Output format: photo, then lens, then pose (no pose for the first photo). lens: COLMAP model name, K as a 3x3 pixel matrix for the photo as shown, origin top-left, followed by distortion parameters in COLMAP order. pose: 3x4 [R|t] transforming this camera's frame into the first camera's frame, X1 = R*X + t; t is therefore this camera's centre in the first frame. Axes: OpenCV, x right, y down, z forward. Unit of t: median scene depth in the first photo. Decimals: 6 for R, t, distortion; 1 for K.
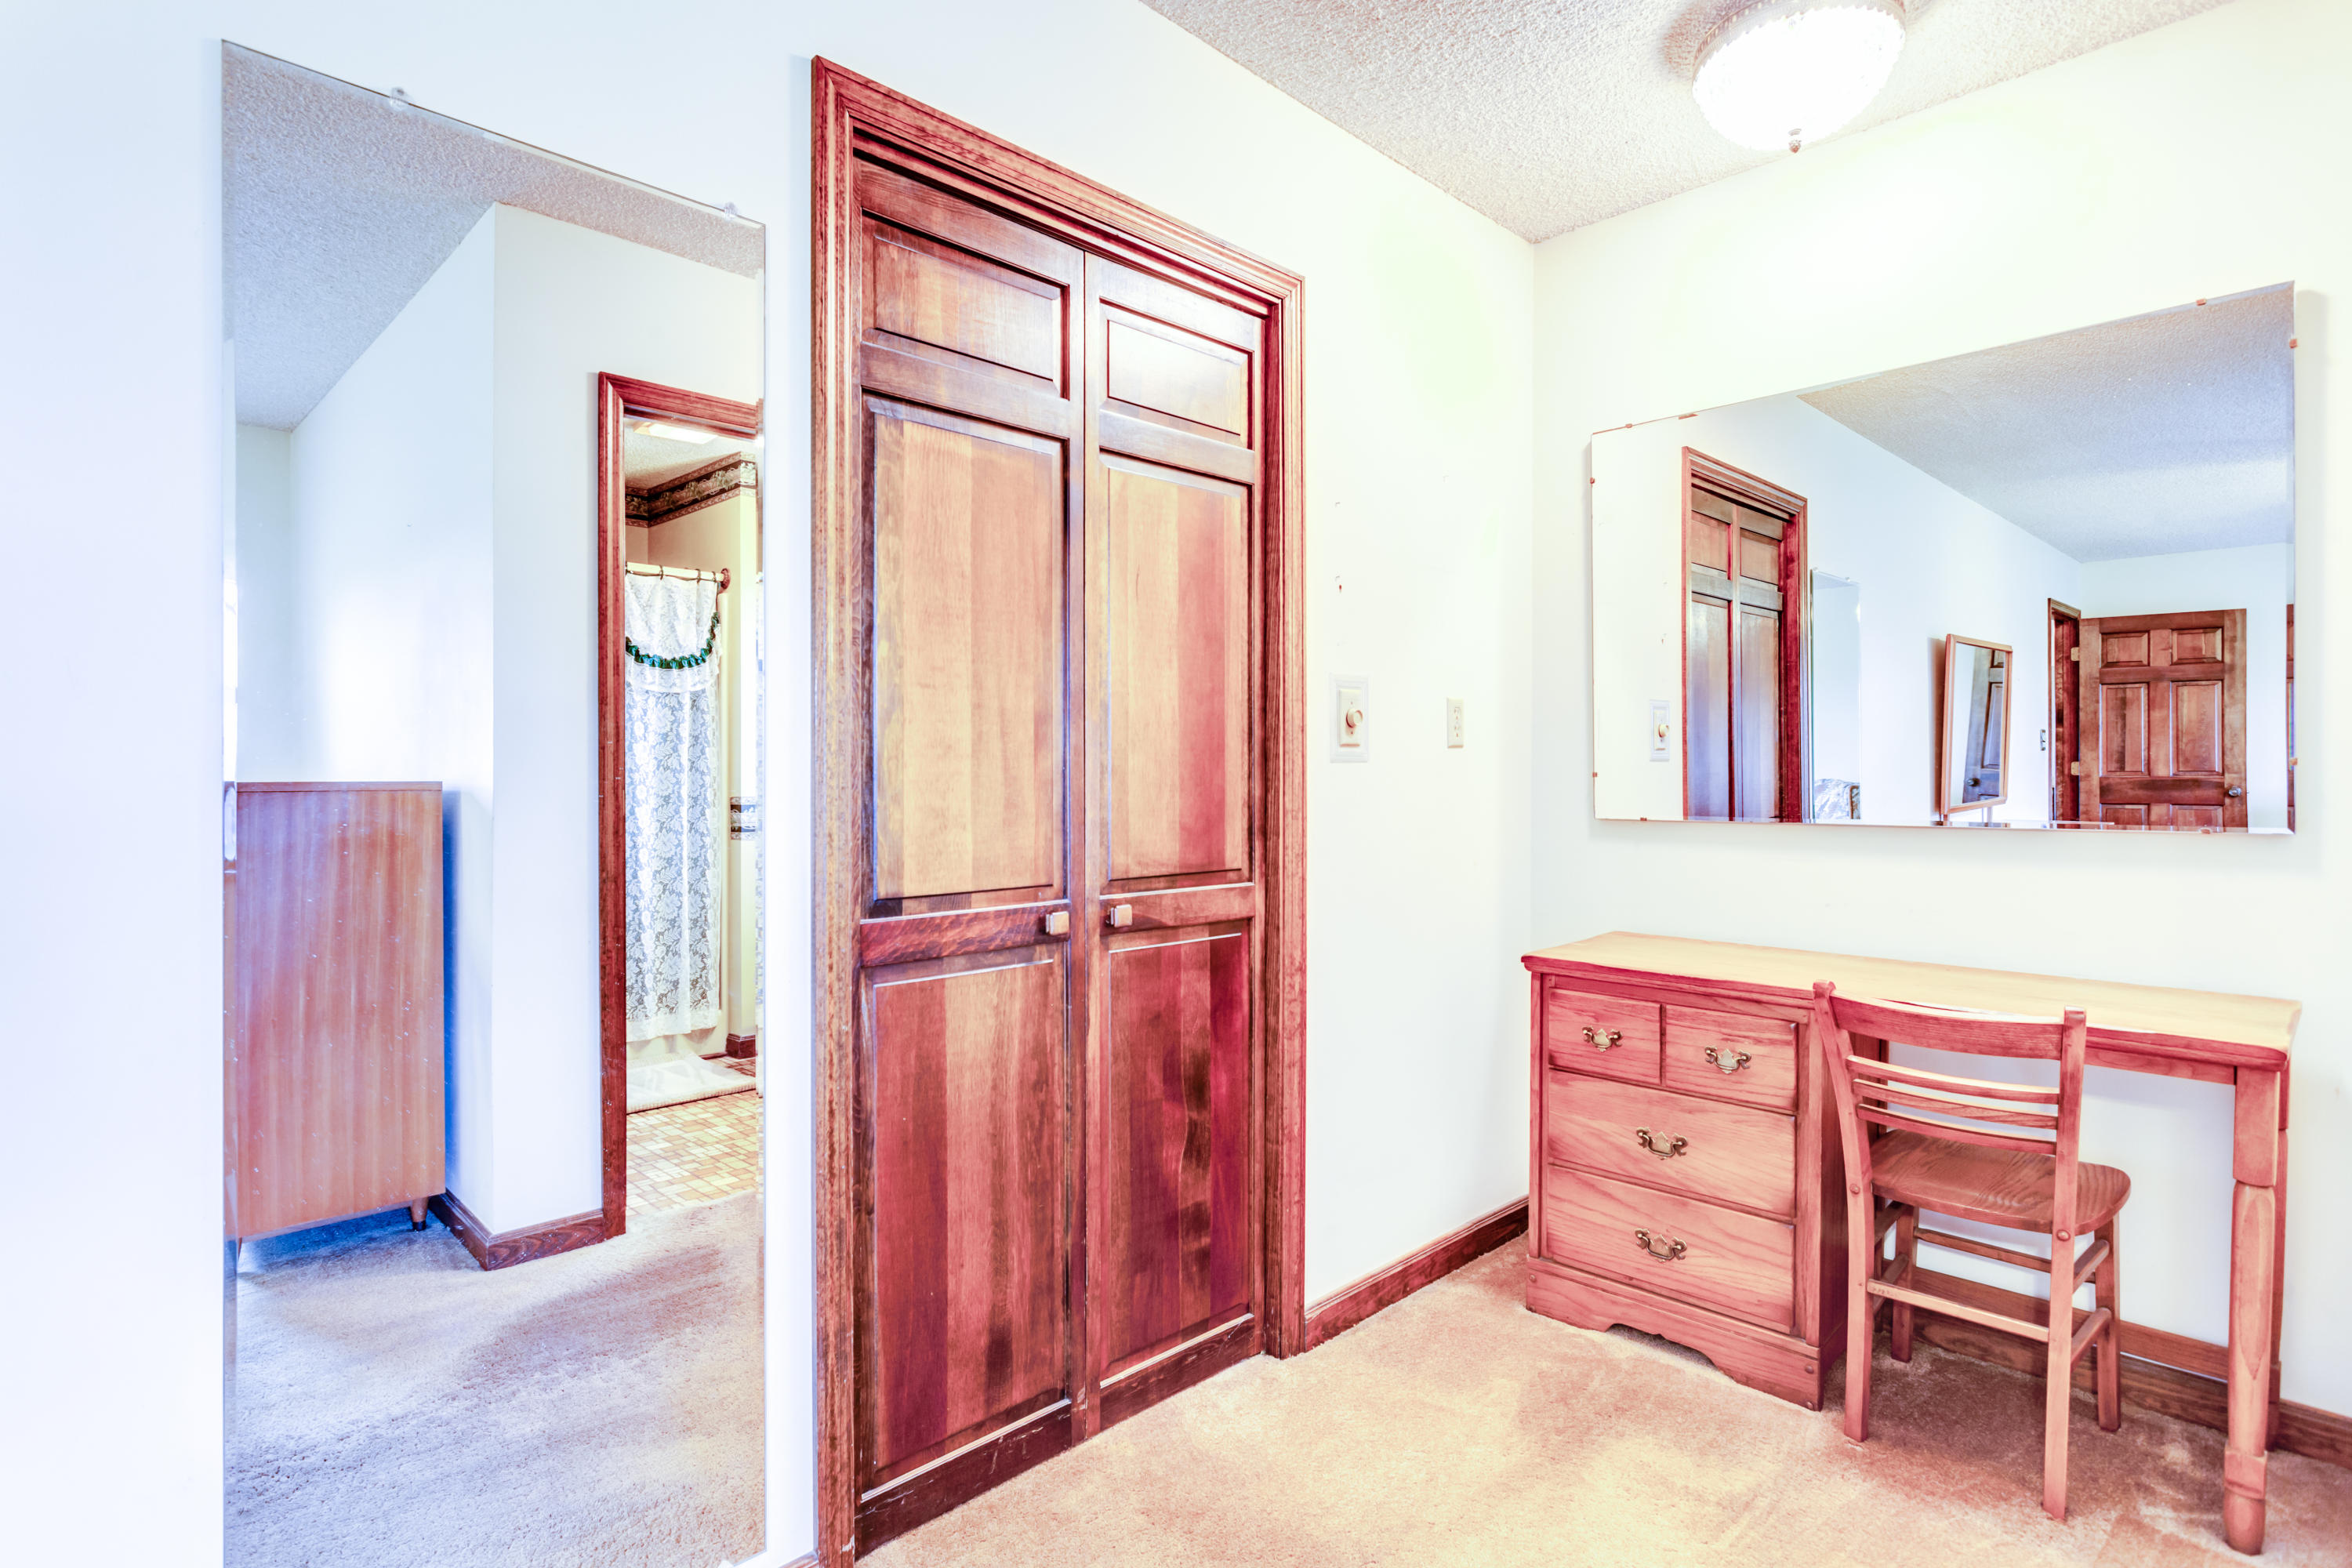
lens RADIAL K [[1217.2, 0, 1122.0], [0, 1217.2, 776.0], [0, 0, 1]] dist [-0.007426, -0.000870]
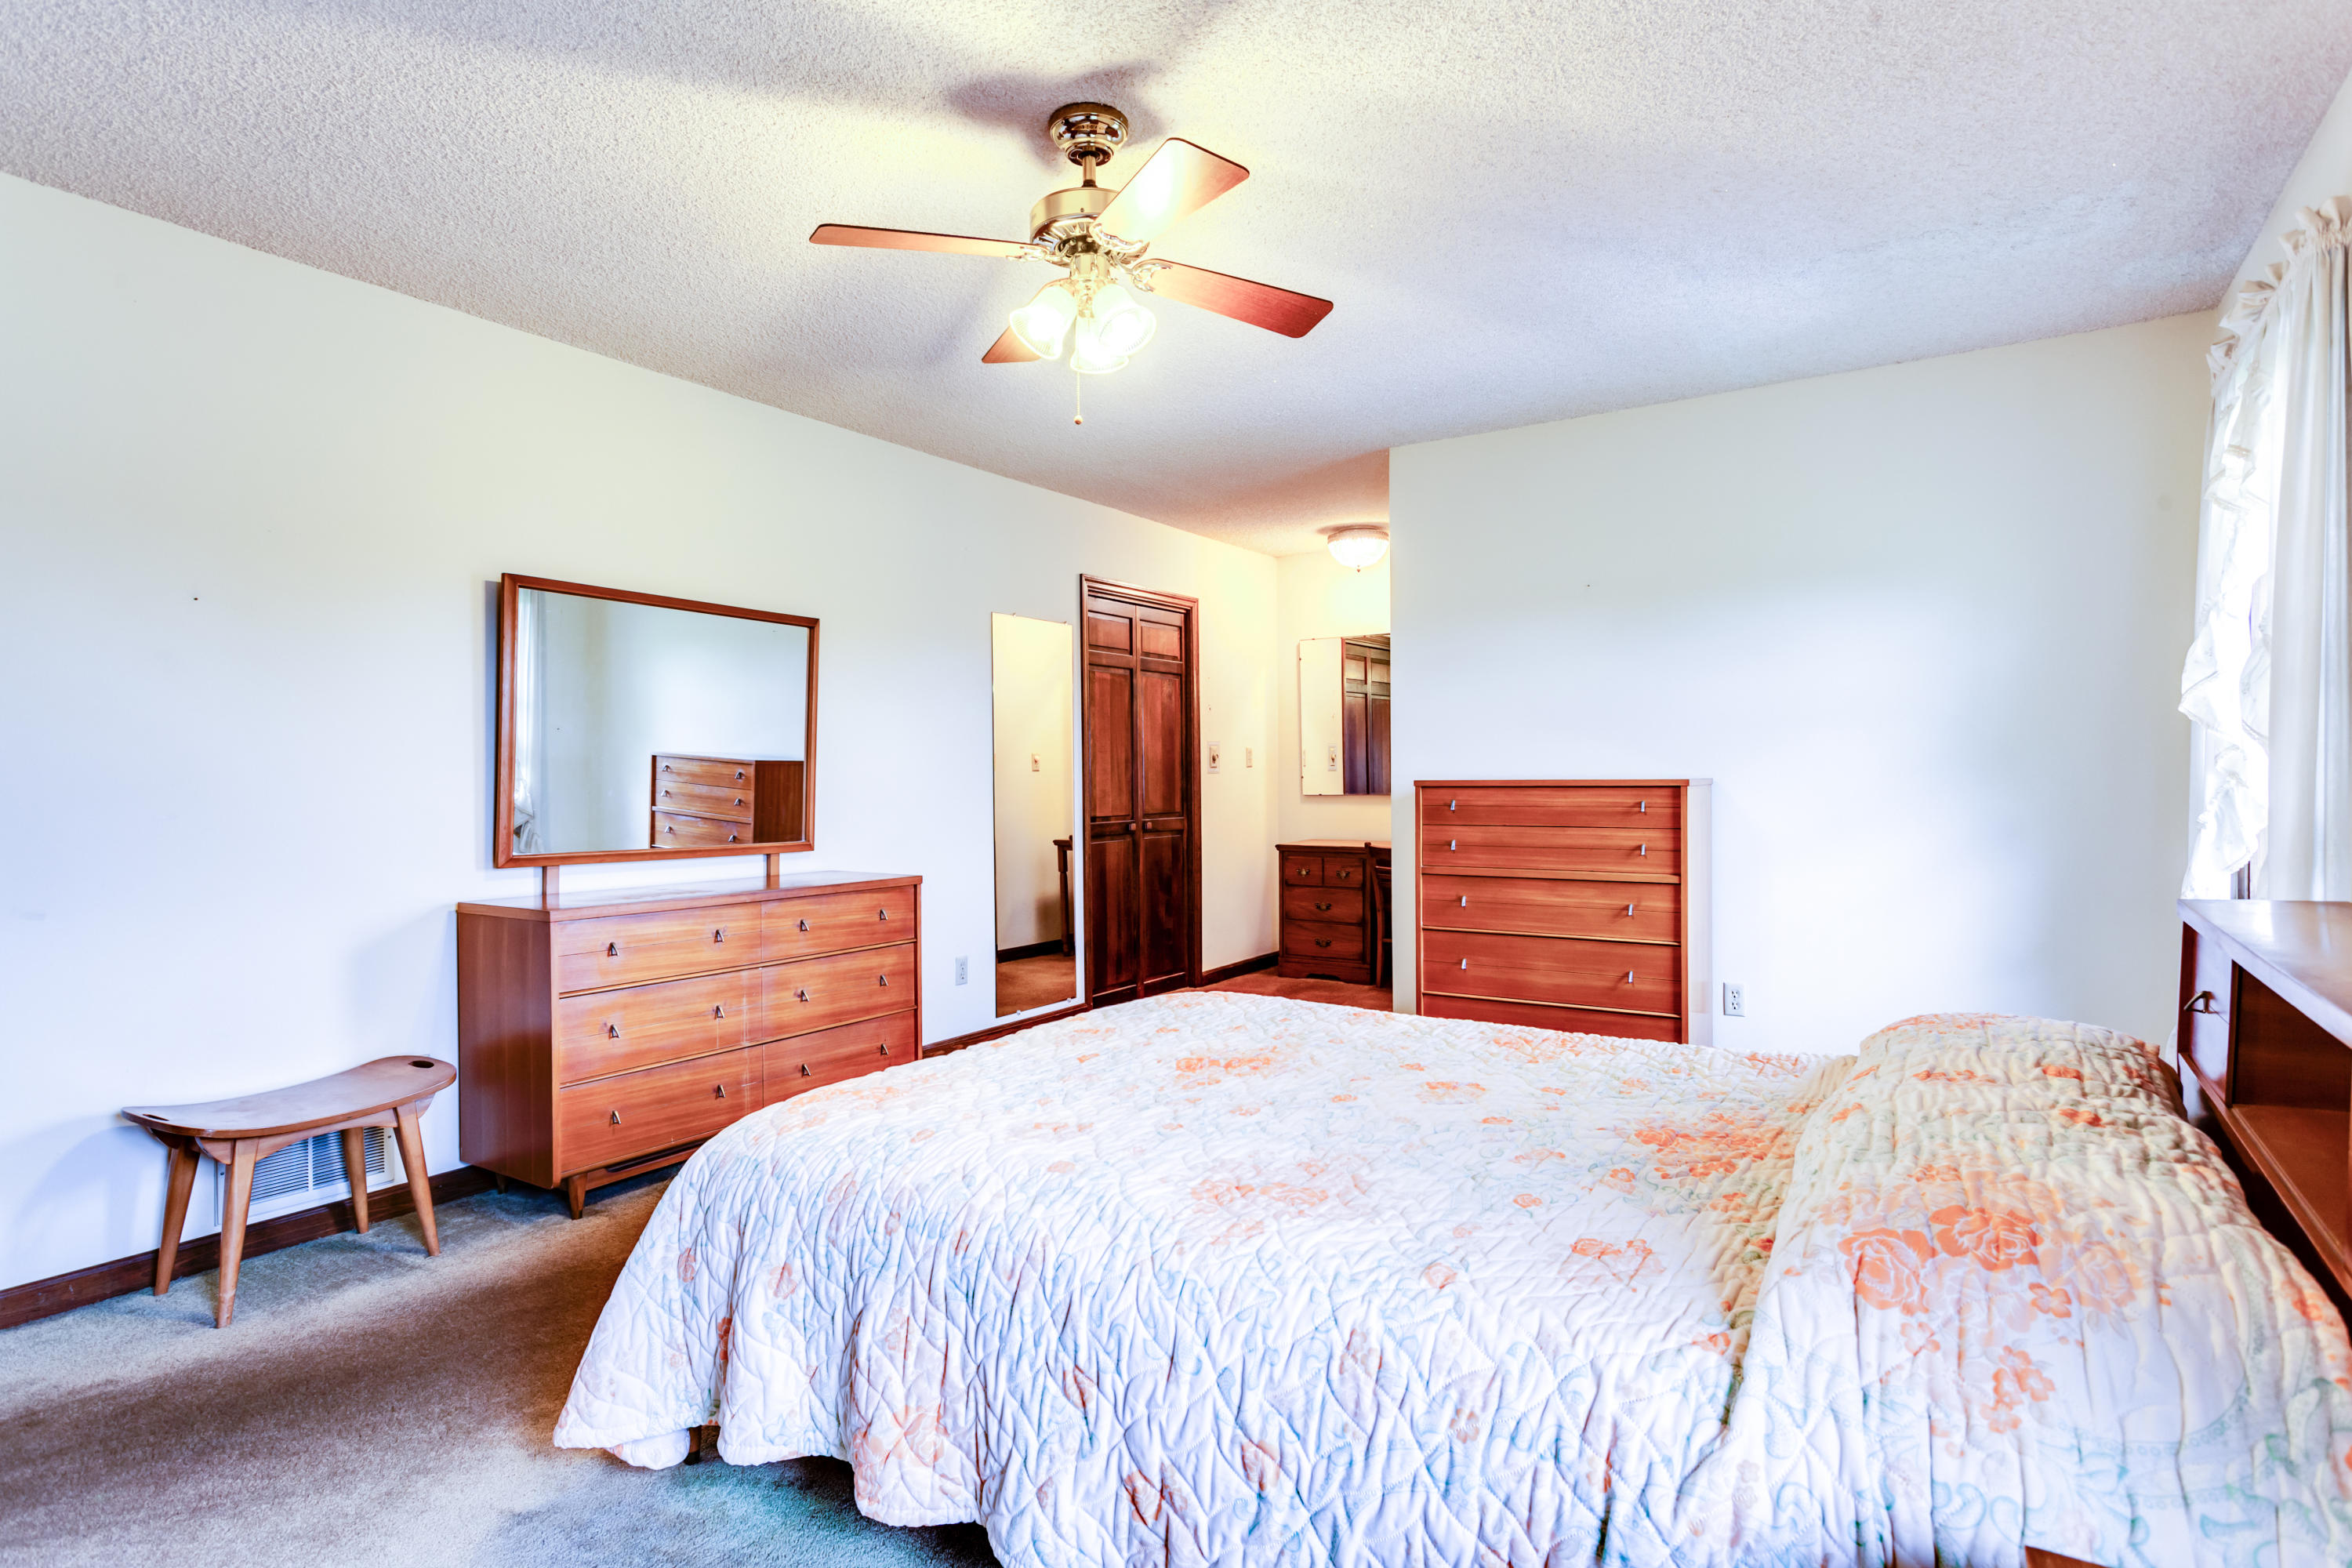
lens RADIAL K [[1217.2, 0, 1163.5], [0, 1217.2, 775.4], [0, 0, 1]] dist [-0.007426, -0.000870]
pose [[0.972725, -0.009636, 0.231759, -0.584743], [0.010297, 0.999946, -0.001642, -0.003756], [-0.231731, 0.003983, 0.972772, -1.709472]]
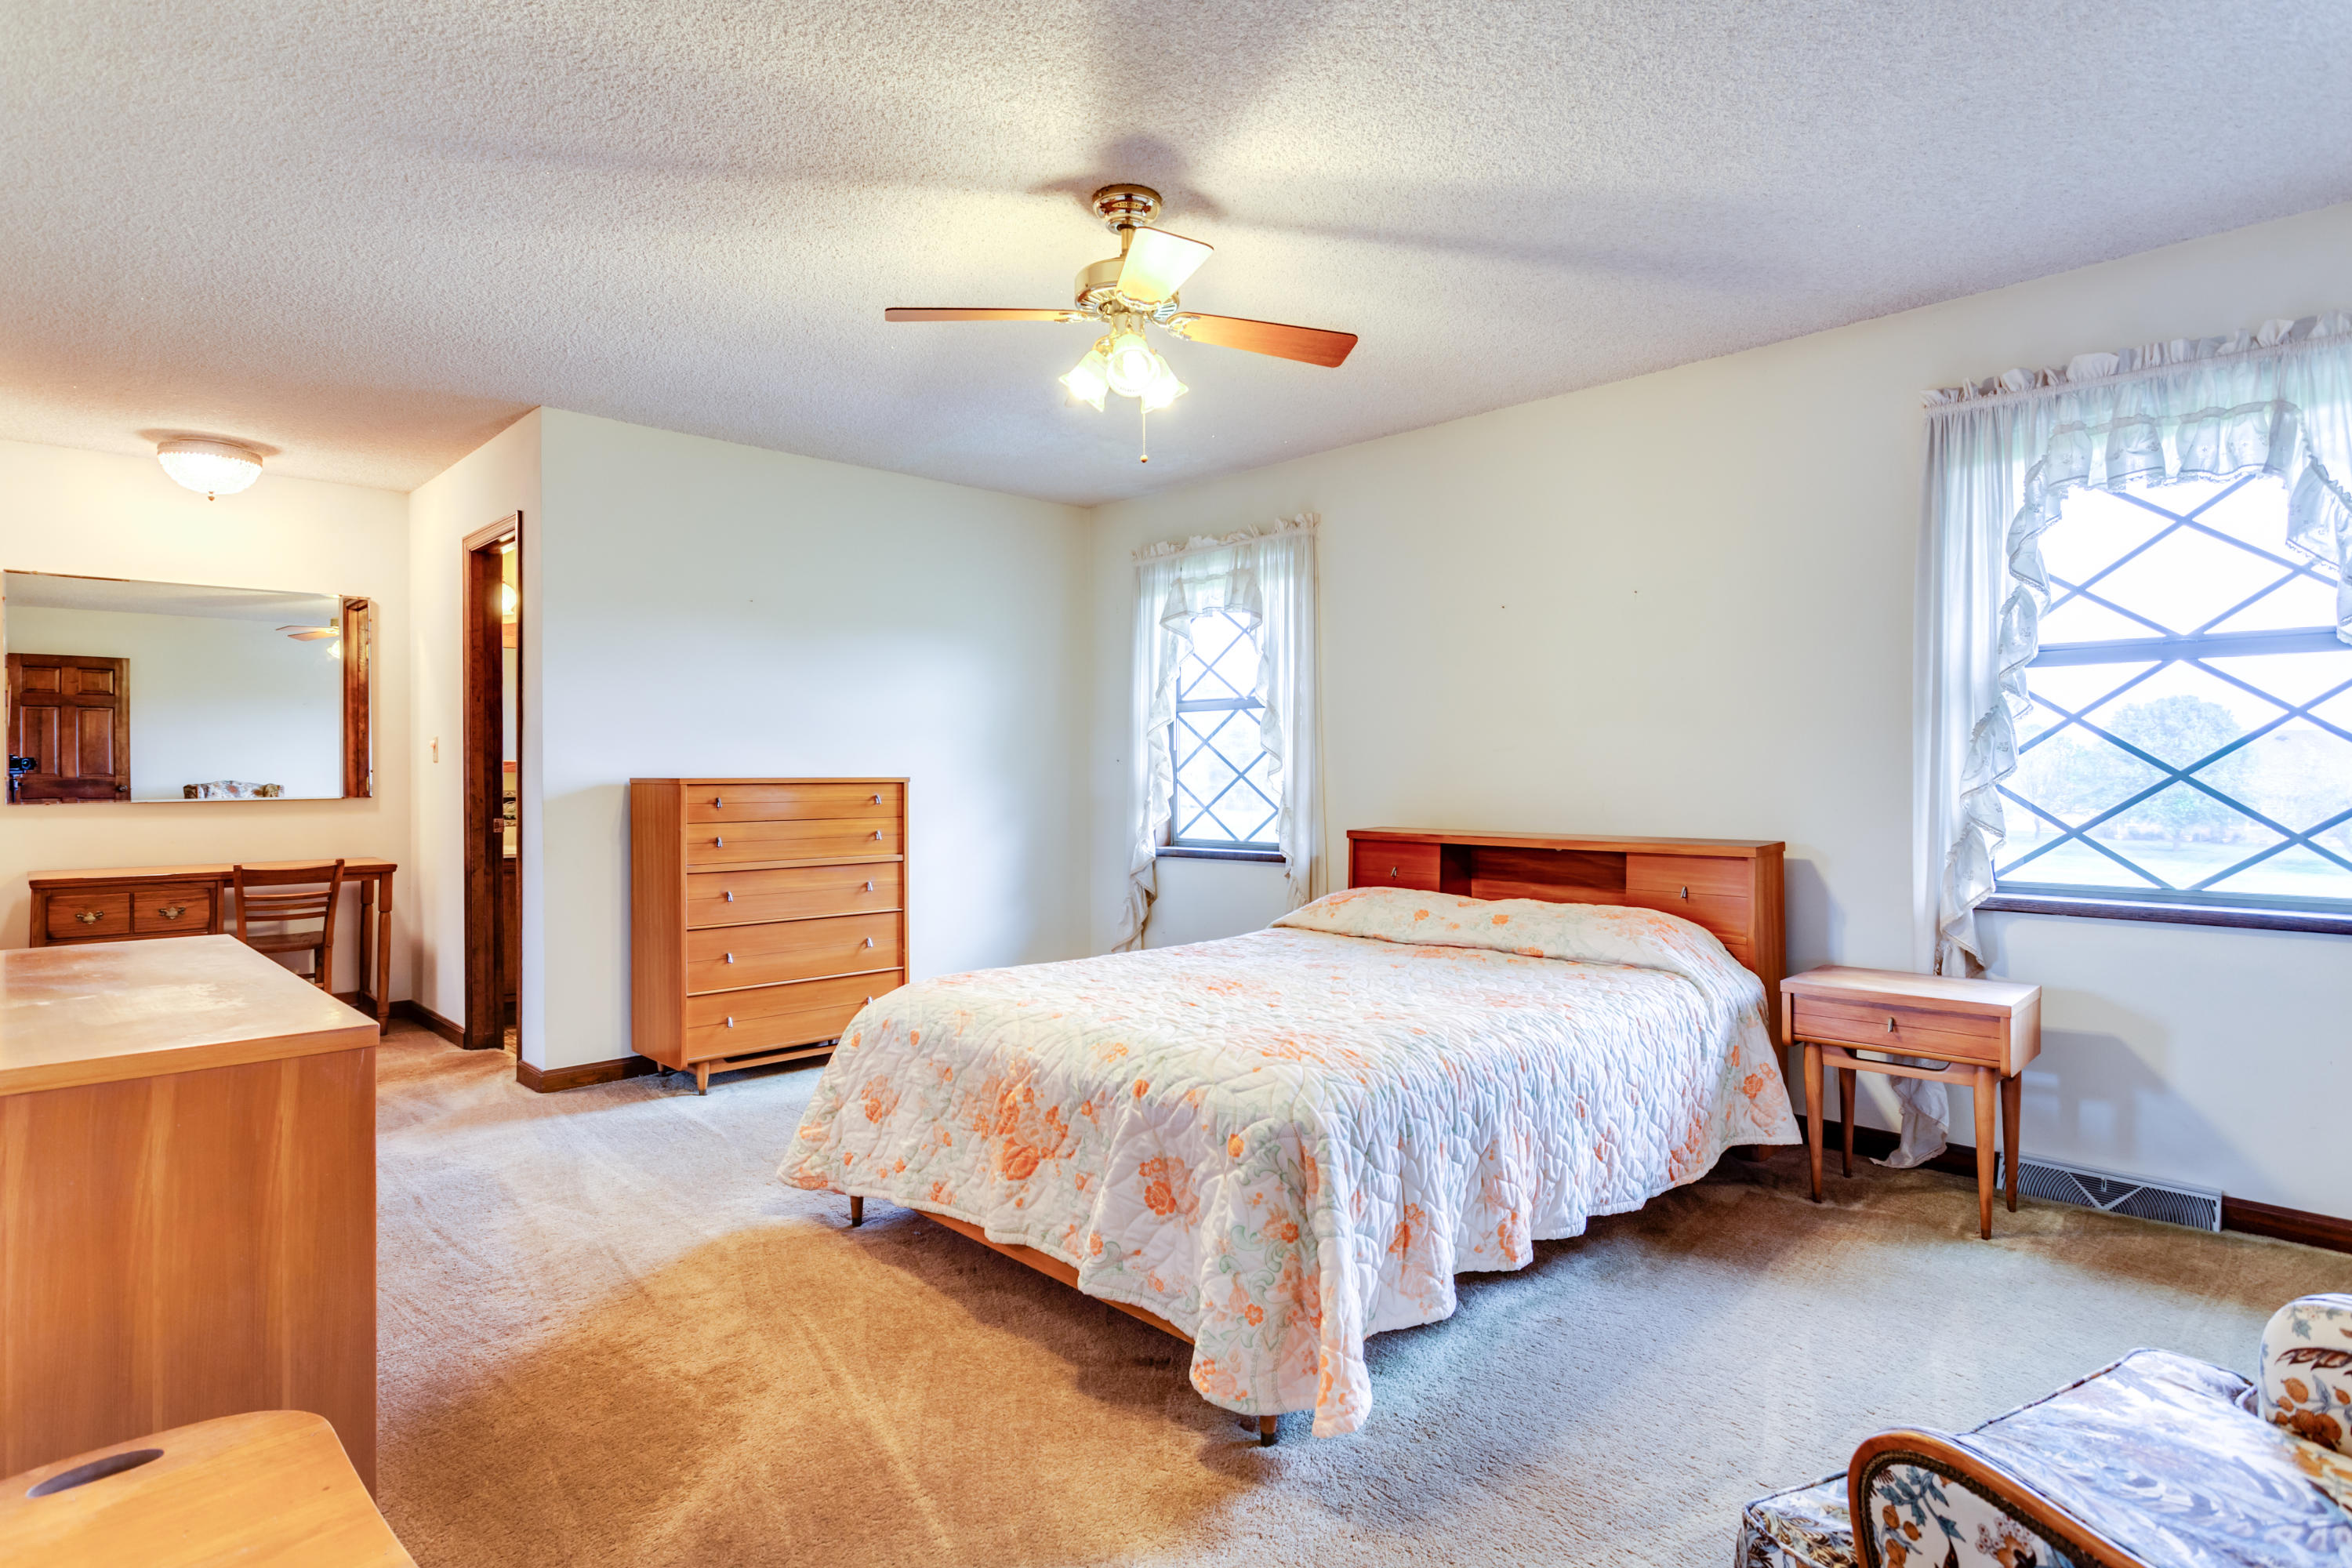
lens RADIAL K [[1217.2, 0, 1172.0], [0, 1217.2, 782.1], [0, 0, 1]] dist [-0.007426, -0.000870]
pose [[0.004702, -0.011696, 0.999921, -1.579521], [0.006616, 0.999910, 0.011665, -0.006626], [-0.999967, 0.006561, 0.004779, -0.742927]]
